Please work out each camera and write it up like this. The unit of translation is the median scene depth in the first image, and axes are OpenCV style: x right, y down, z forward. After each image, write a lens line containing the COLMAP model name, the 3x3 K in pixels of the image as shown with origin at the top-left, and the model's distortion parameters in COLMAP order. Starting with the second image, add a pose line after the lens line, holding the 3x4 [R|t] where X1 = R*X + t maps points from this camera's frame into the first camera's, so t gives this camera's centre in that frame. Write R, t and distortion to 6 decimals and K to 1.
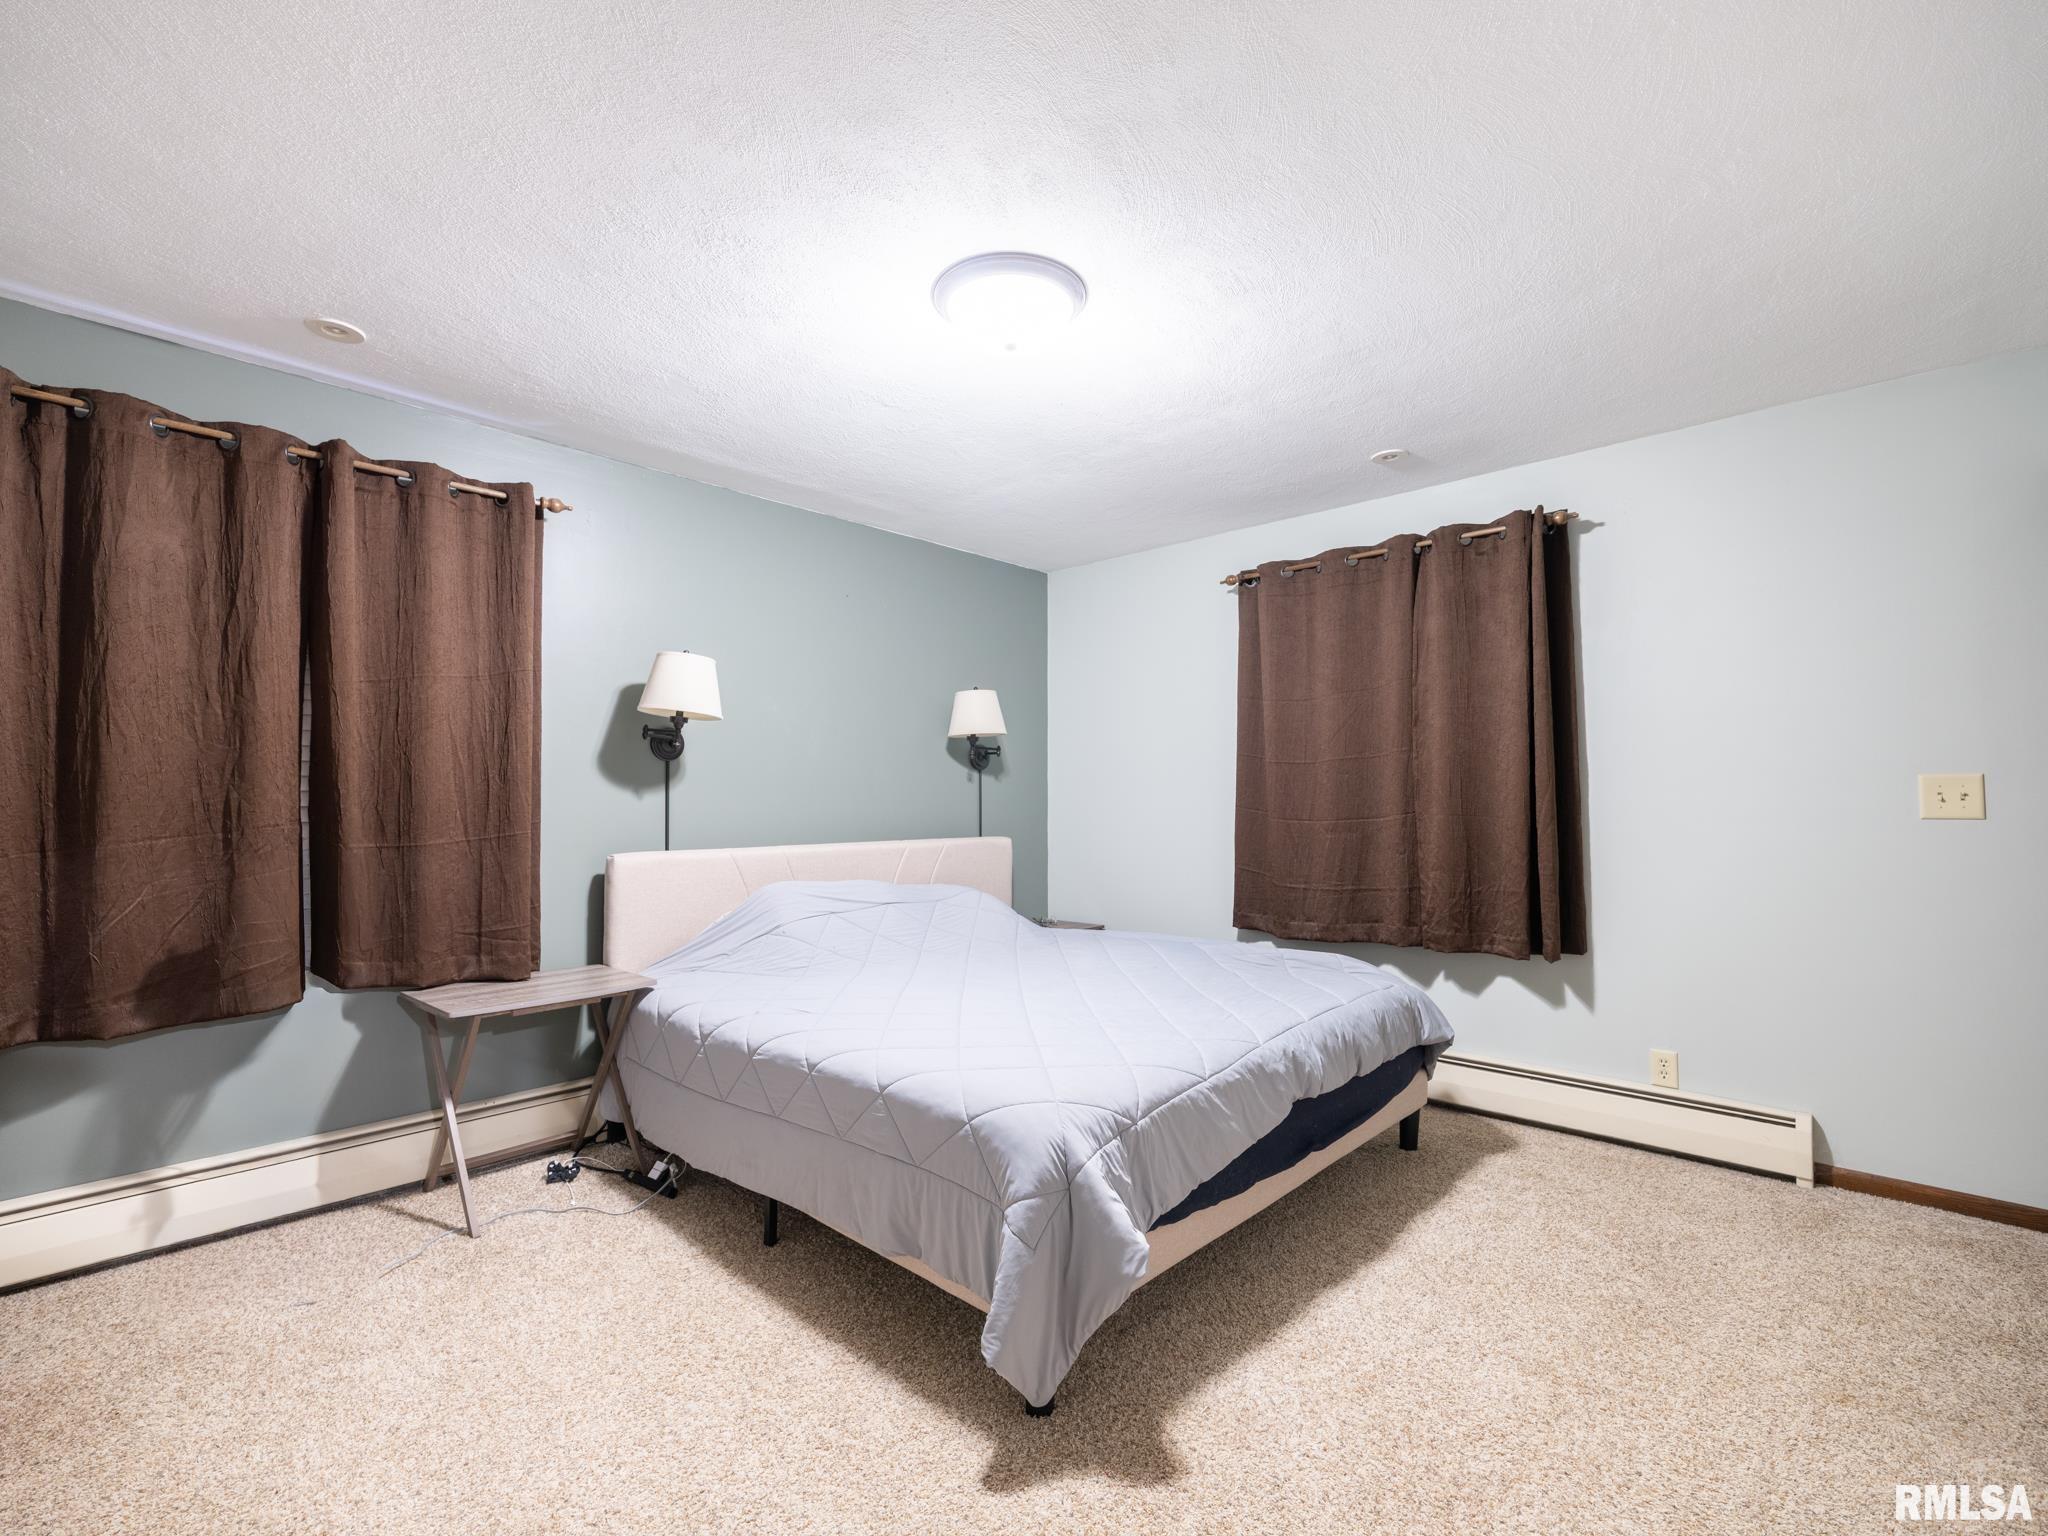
lens RADIAL K [[921.4, 0, 1018.9], [0, 921.4, 766.0], [0, 0, 1]] dist [-0.005437, 0.000943]
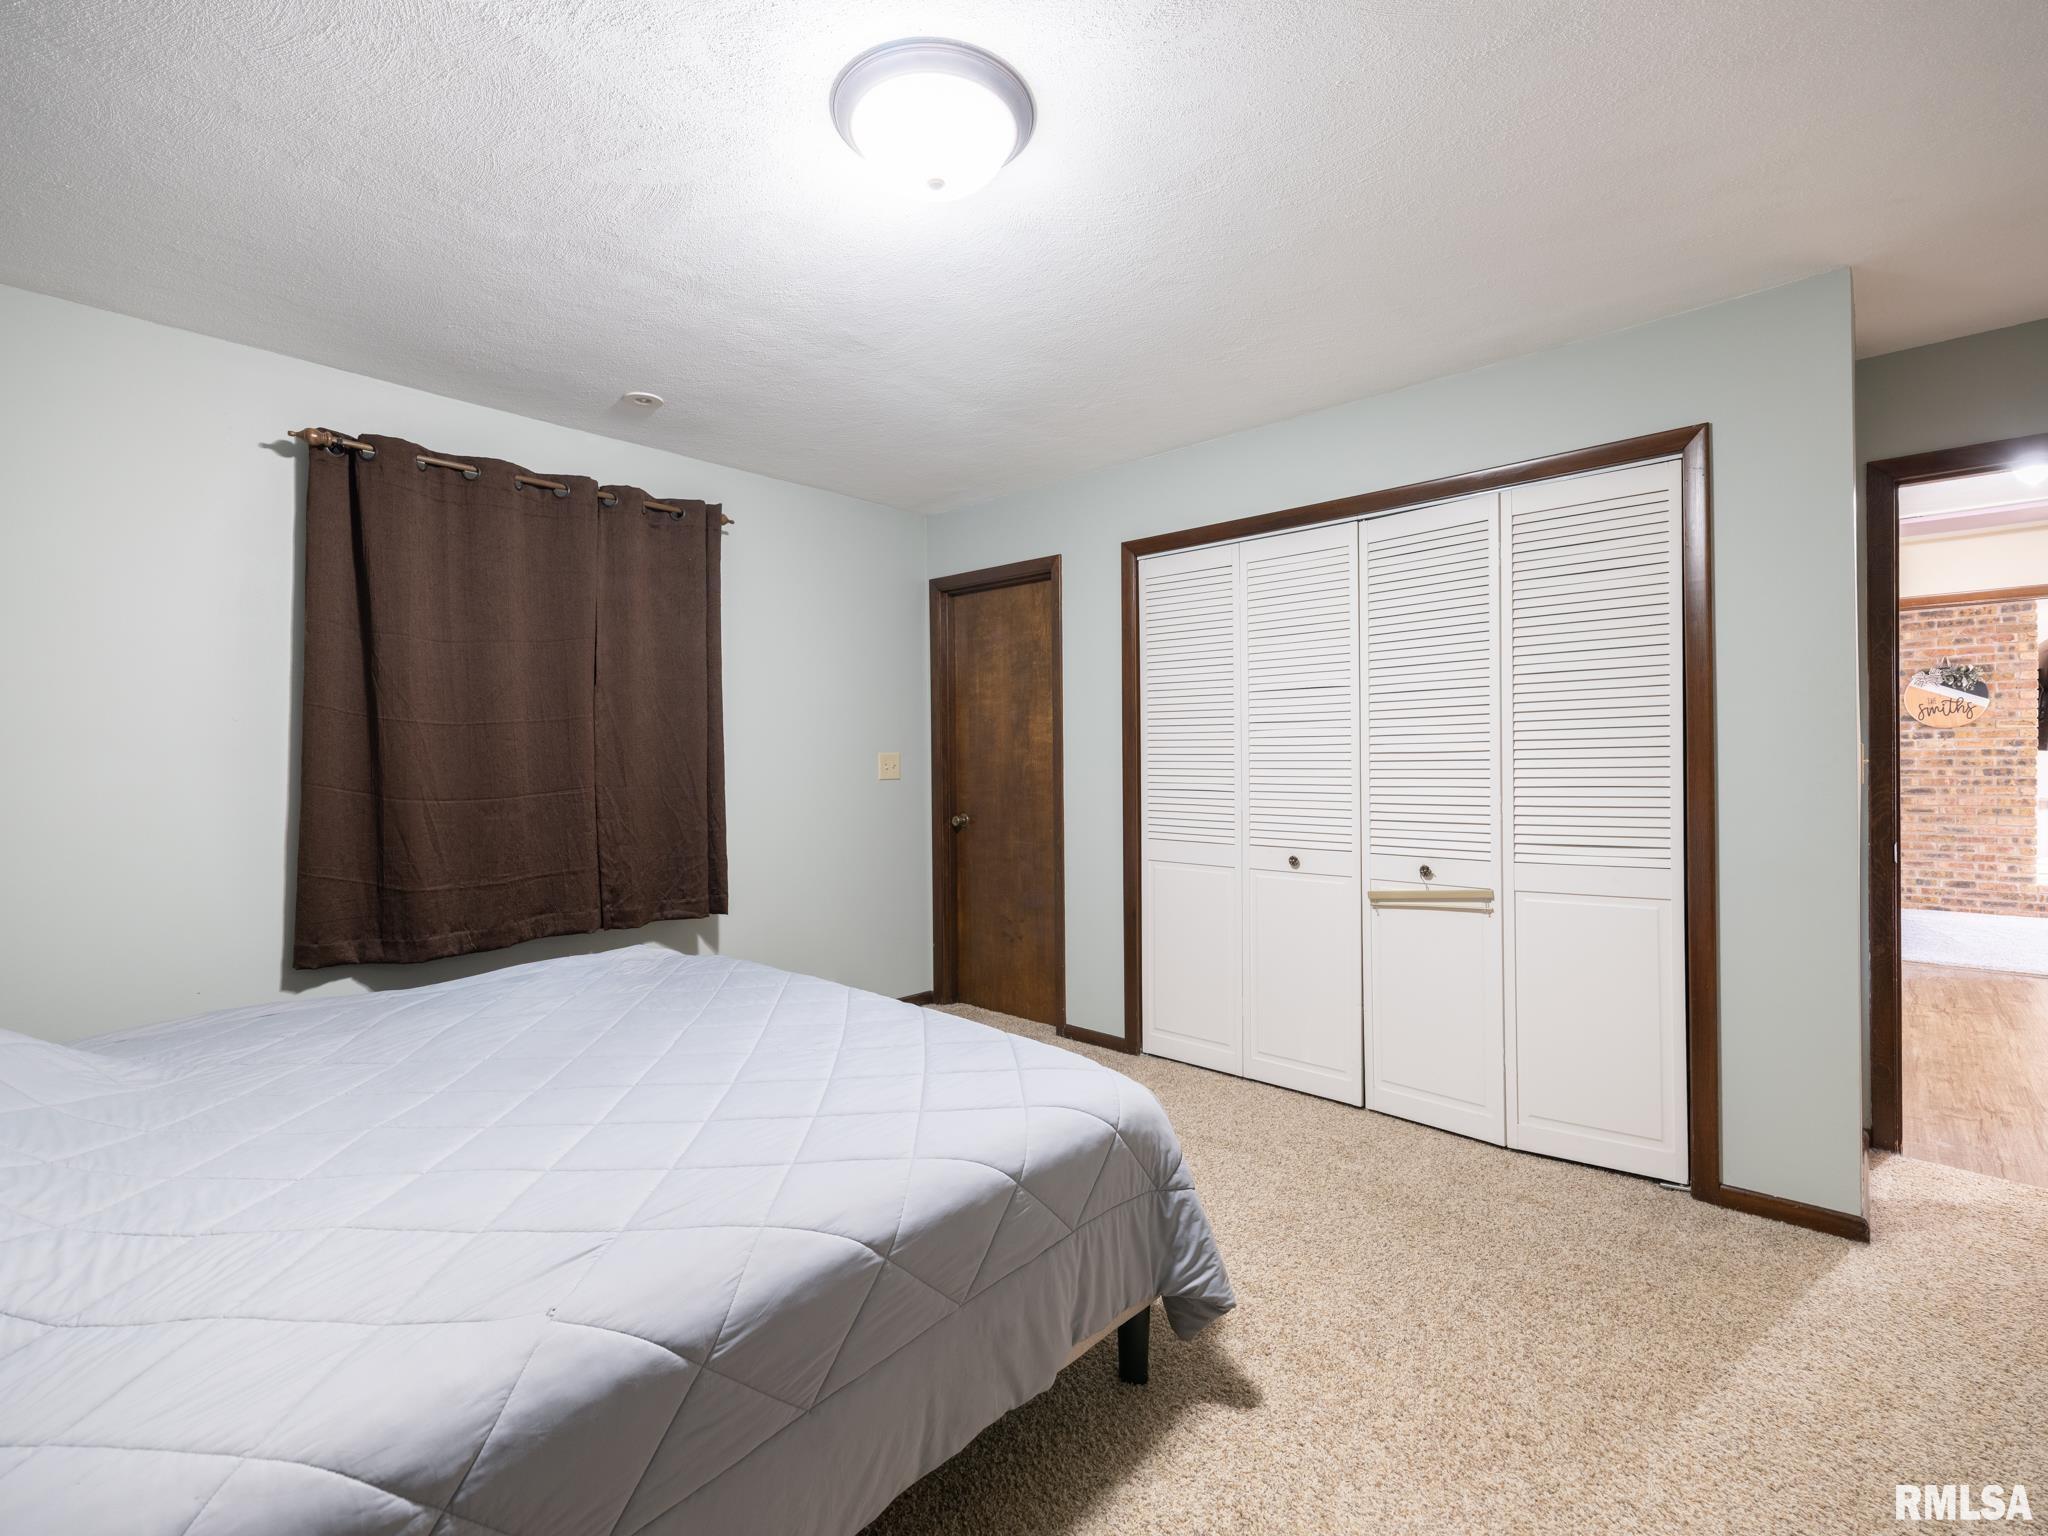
lens RADIAL K [[921.4, 0, 1018.9], [0, 921.4, 766.0], [0, 0, 1]] dist [-0.005437, 0.000943]
pose [[-0.017139, 0.001281, 0.999852, -0.529085], [-0.027951, 0.999608, -0.001760, 0.022786], [-0.999462, -0.027977, -0.017096, 0.630558]]
